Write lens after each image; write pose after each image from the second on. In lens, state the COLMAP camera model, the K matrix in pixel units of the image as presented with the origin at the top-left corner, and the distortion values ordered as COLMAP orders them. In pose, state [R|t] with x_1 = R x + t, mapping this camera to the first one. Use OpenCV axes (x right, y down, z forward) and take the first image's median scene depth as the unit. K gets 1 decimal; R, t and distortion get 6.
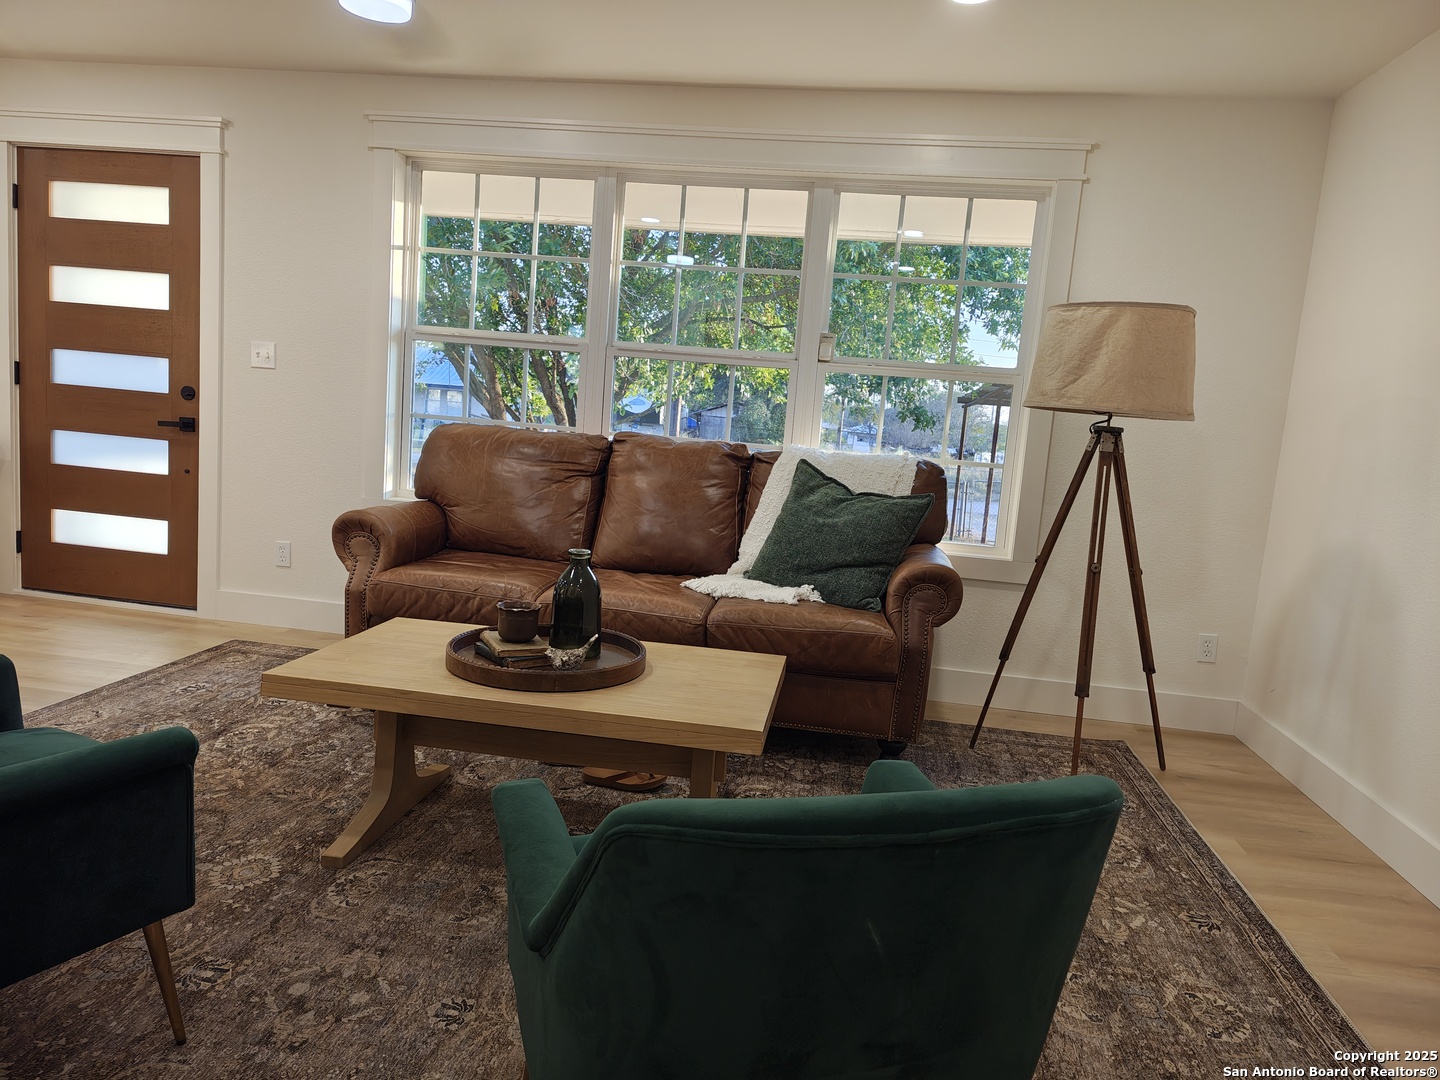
lens RADIAL K [[953.9, 0, 724.7], [0, 953.9, 539.4], [0, 0, 1]] dist [0.031314, -0.003380]
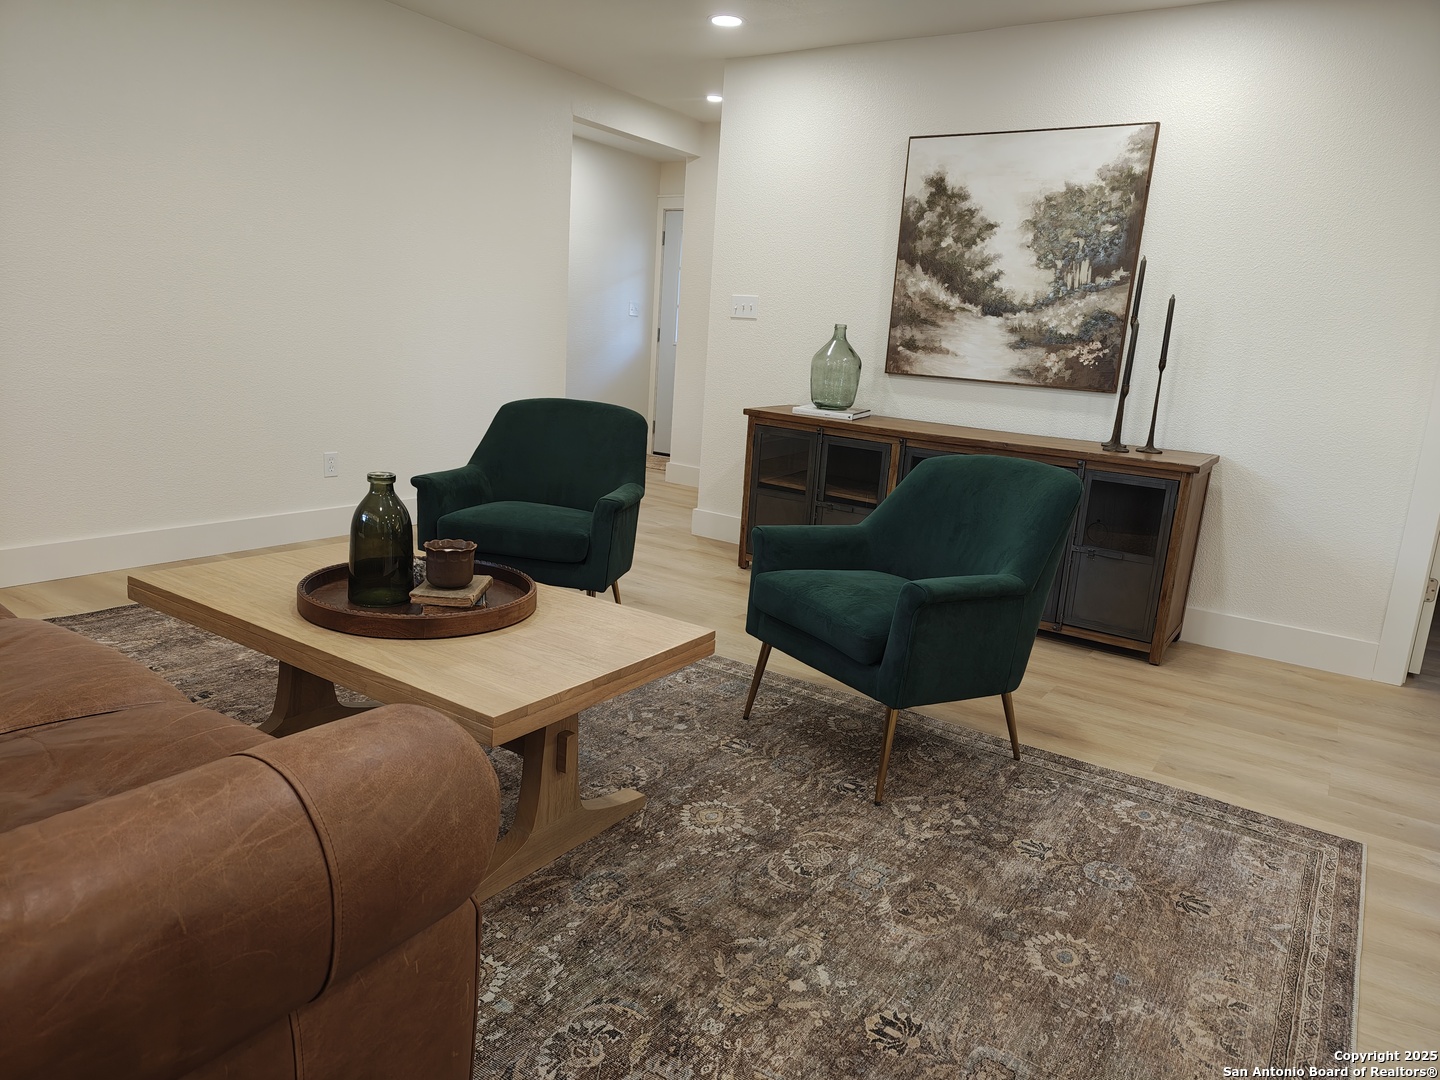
lens RADIAL K [[953.9, 0, 724.7], [0, 953.9, 539.4], [0, 0, 1]] dist [0.031314, -0.003380]
pose [[-0.891983, -0.225850, 0.391610, -0.900361], [-0.076424, 0.929128, 0.361775, -0.305548], [-0.445563, 0.292769, -0.846026, 1.893125]]
